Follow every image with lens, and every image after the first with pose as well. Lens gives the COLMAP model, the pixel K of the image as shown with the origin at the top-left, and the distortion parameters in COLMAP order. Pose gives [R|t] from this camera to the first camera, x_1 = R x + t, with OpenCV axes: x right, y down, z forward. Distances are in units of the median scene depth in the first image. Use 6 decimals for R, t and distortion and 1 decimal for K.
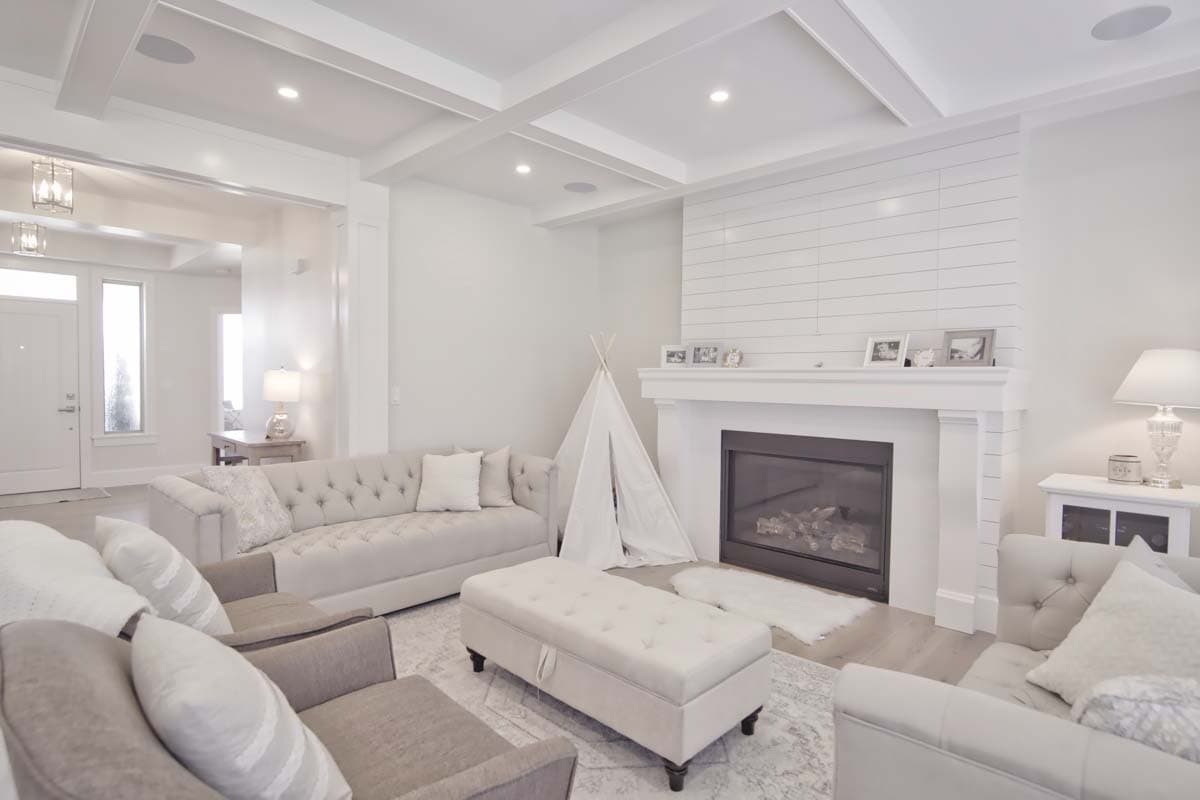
lens RADIAL K [[609.8, 0, 596.7], [0, 609.8, 396.0], [0, 0, 1]] dist [-0.004217, -0.000705]
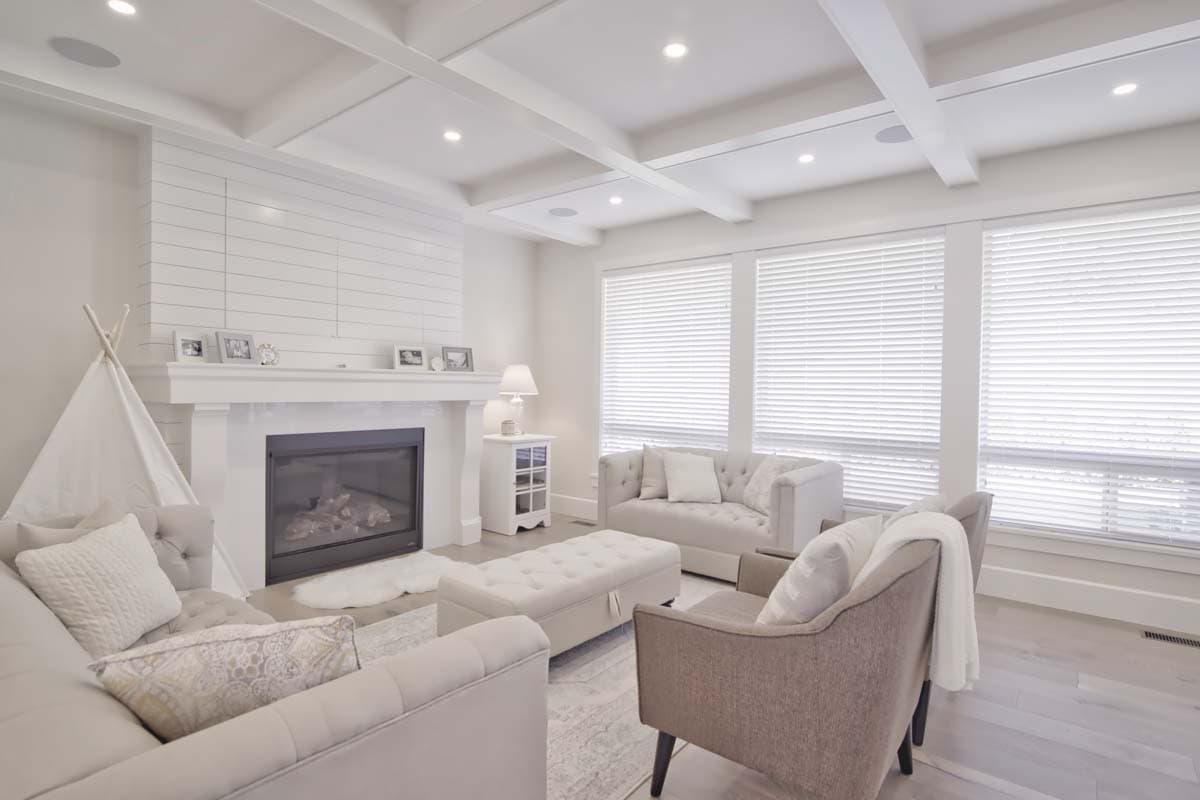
lens RADIAL K [[609.8, 0, 605.8], [0, 609.8, 400.4], [0, 0, 1]] dist [-0.004217, -0.000705]
pose [[-0.083051, -0.035913, 0.995898, -0.836970], [0.012809, 0.999229, 0.037102, -0.025419], [-0.996463, 0.015837, -0.082527, 0.688036]]
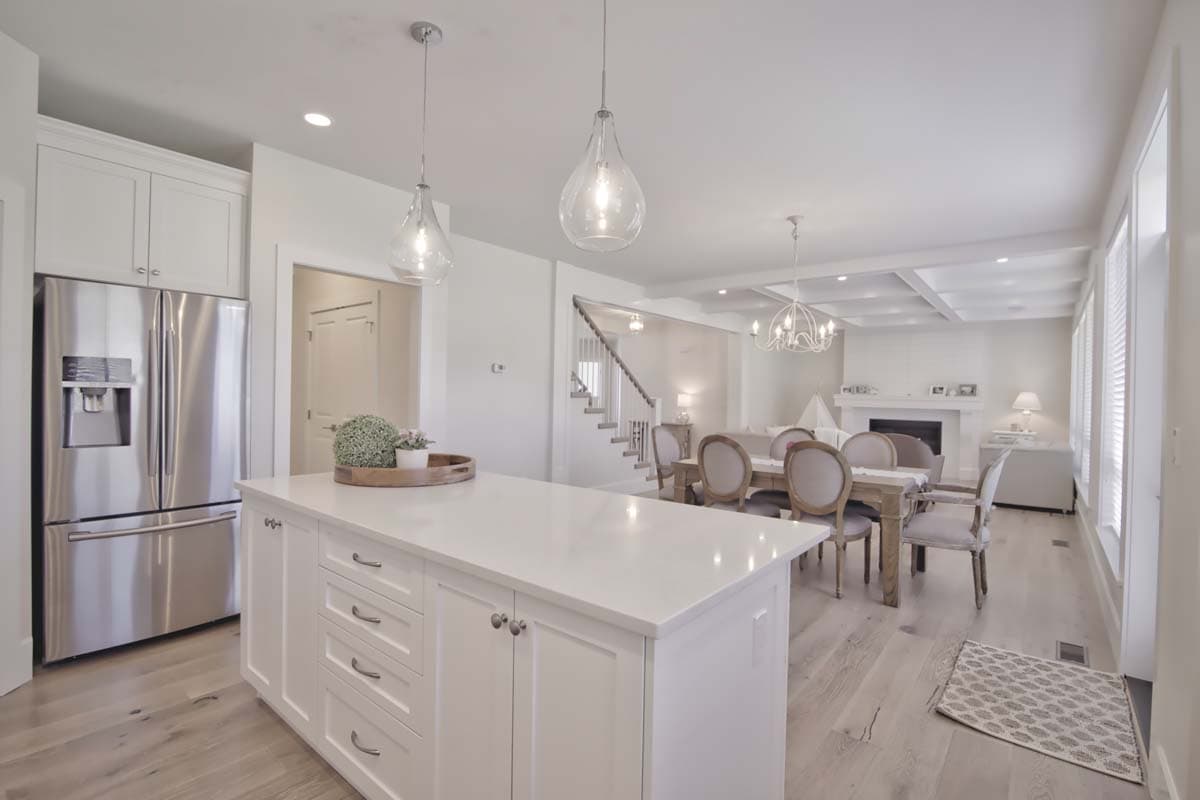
lens RADIAL K [[548.2, 0, 607.6], [0, 548.2, 395.5], [0, 0, 1]] dist [-0.002919, -0.000040]
pose [[0.995647, 0.009937, 0.092677, -1.329657], [-0.007414, 0.999593, -0.027536, 0.034512], [-0.092913, 0.026729, 0.995315, -1.447522]]
